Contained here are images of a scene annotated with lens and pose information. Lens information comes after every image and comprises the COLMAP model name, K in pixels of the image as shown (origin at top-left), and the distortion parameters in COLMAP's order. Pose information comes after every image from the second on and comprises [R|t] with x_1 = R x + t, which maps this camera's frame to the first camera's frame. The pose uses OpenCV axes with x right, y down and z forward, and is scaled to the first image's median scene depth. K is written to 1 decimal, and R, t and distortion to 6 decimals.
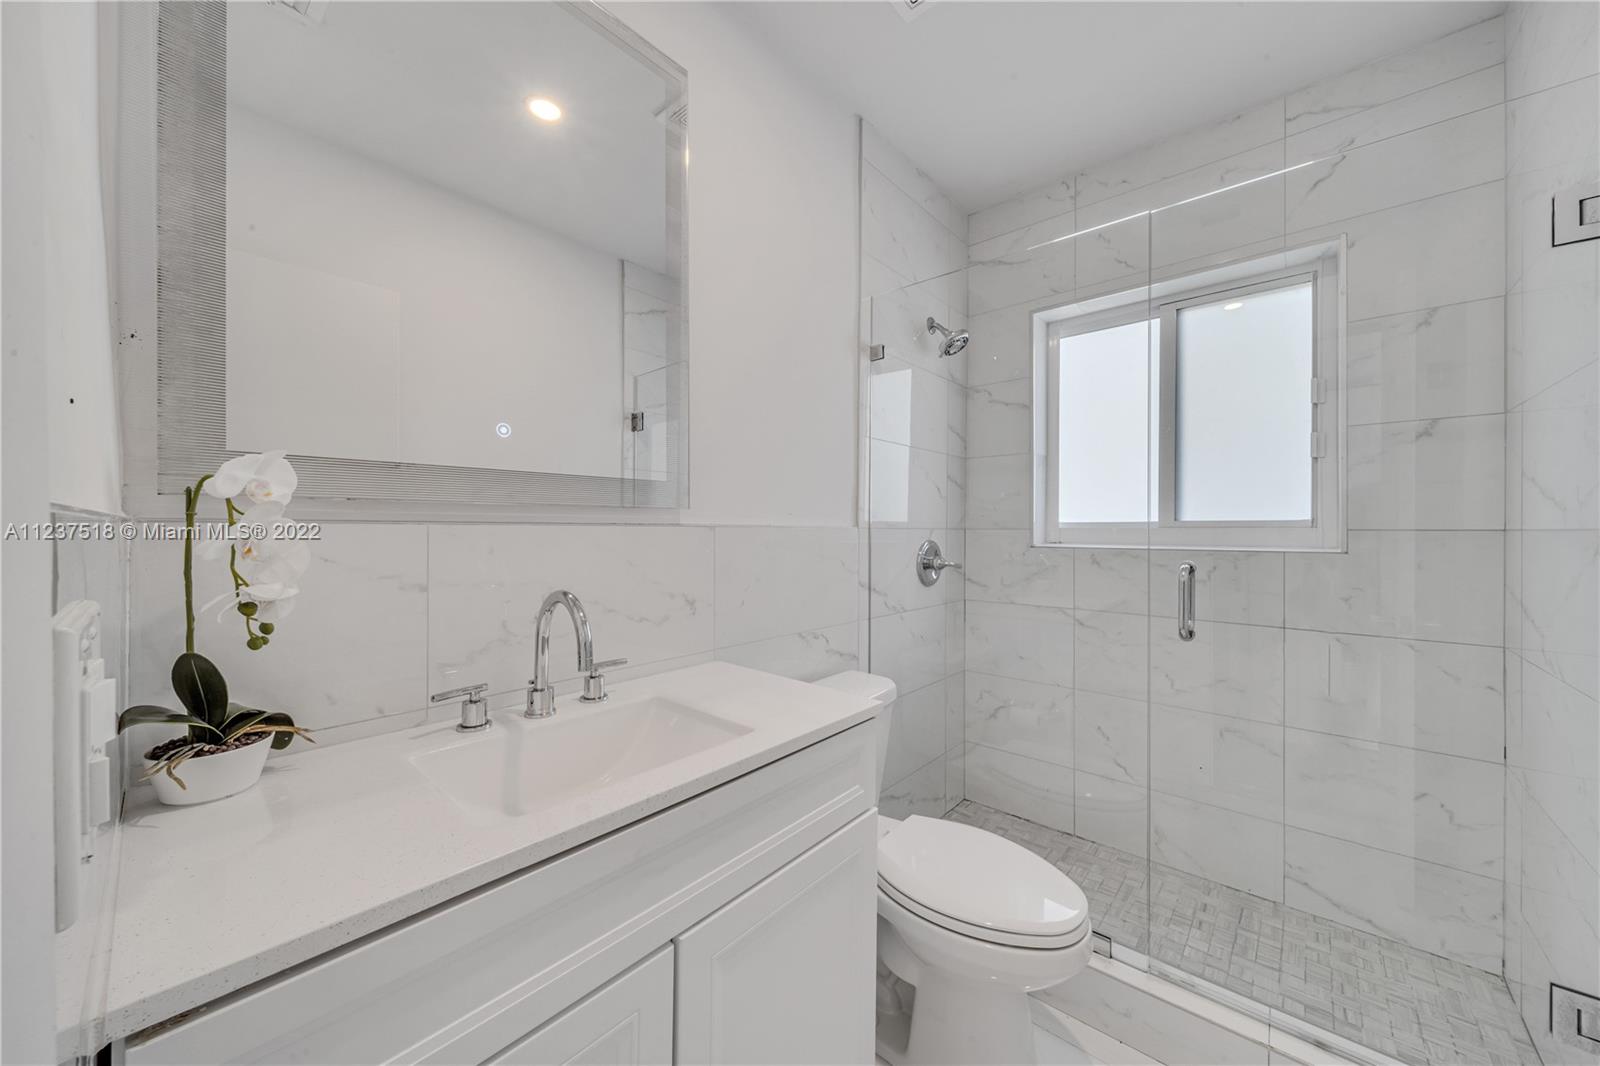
lens RADIAL K [[567.5, 0, 807.9], [0, 567.5, 531.3], [0, 0, 1]] dist [0.000542, -0.000089]
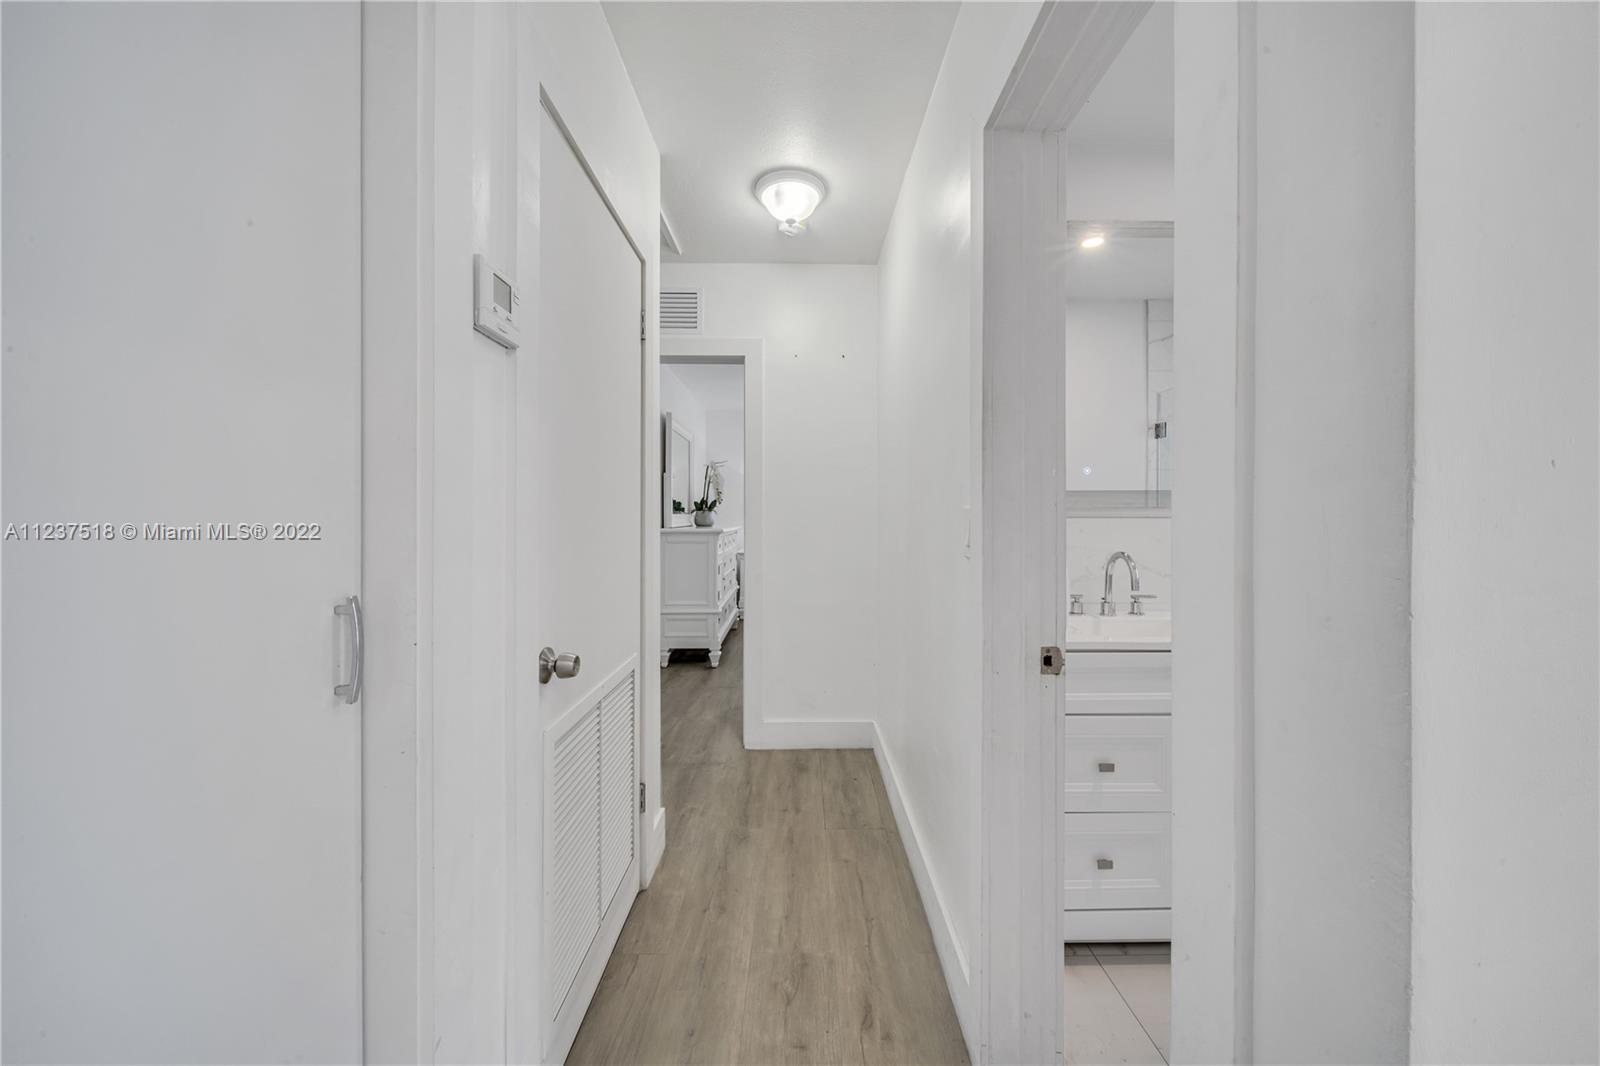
lens RADIAL K [[567.5, 0, 807.9], [0, 567.5, 531.3], [0, 0, 1]] dist [0.000542, -0.000089]
pose [[0.664593, 0.001791, -0.747203, 0.103303], [0.008350, 0.999917, 0.009823, 0.001843], [0.747159, -0.012768, 0.664523, -0.365542]]
